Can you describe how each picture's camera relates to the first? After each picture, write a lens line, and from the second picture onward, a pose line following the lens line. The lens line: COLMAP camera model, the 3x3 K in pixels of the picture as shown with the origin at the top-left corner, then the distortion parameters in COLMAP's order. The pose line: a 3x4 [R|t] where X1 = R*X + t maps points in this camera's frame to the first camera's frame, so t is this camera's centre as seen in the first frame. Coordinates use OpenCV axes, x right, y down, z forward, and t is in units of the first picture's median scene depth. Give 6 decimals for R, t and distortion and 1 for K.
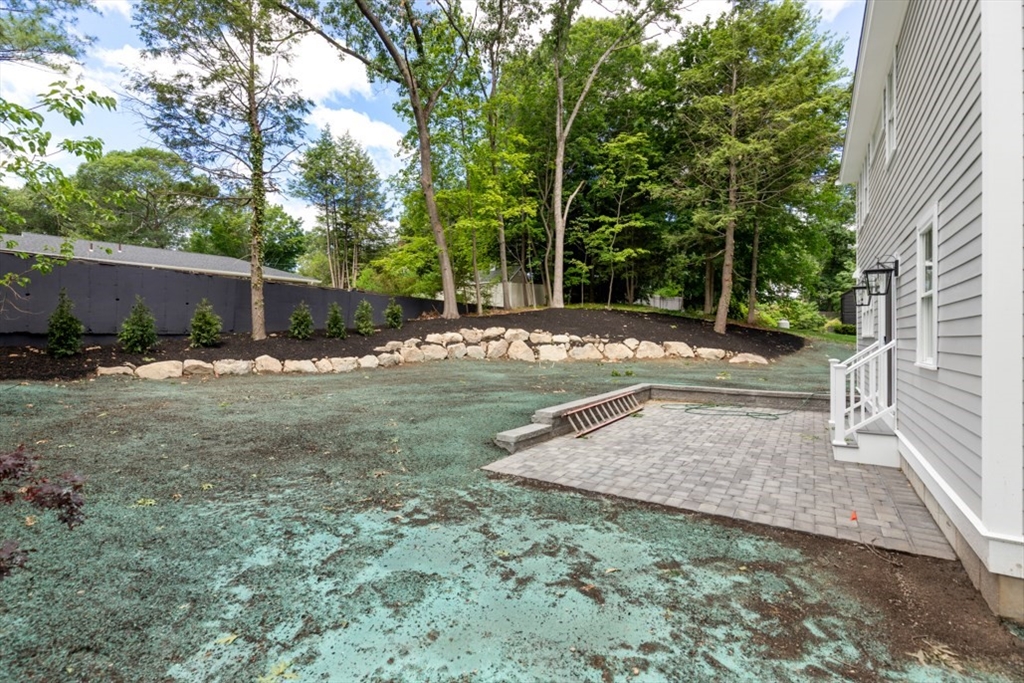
lens RADIAL K [[463.6, 0, 512.0], [0, 463.6, 341.5], [0, 0, 1]] dist [0.000137, 0.000059]
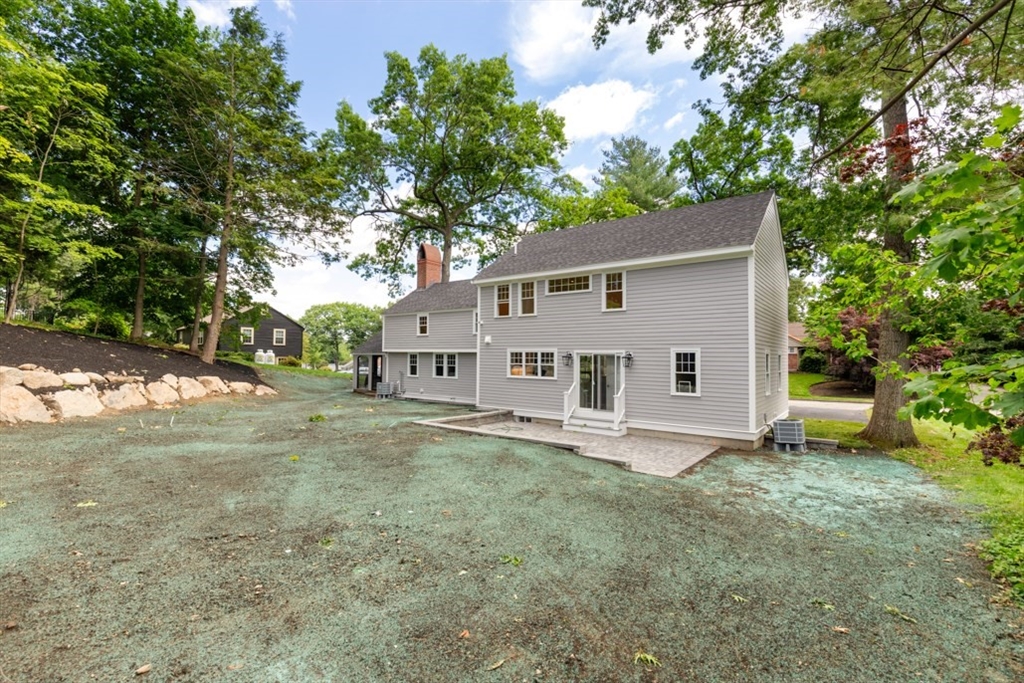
lens RADIAL K [[463.6, 0, 512.0], [0, 463.6, 341.5], [0, 0, 1]] dist [0.000137, 0.000059]
pose [[0.066981, 0.032791, 0.997215, -0.475942], [-0.007114, 0.999450, -0.032387, -0.040046], [-0.997729, -0.004925, 0.067178, 0.397130]]
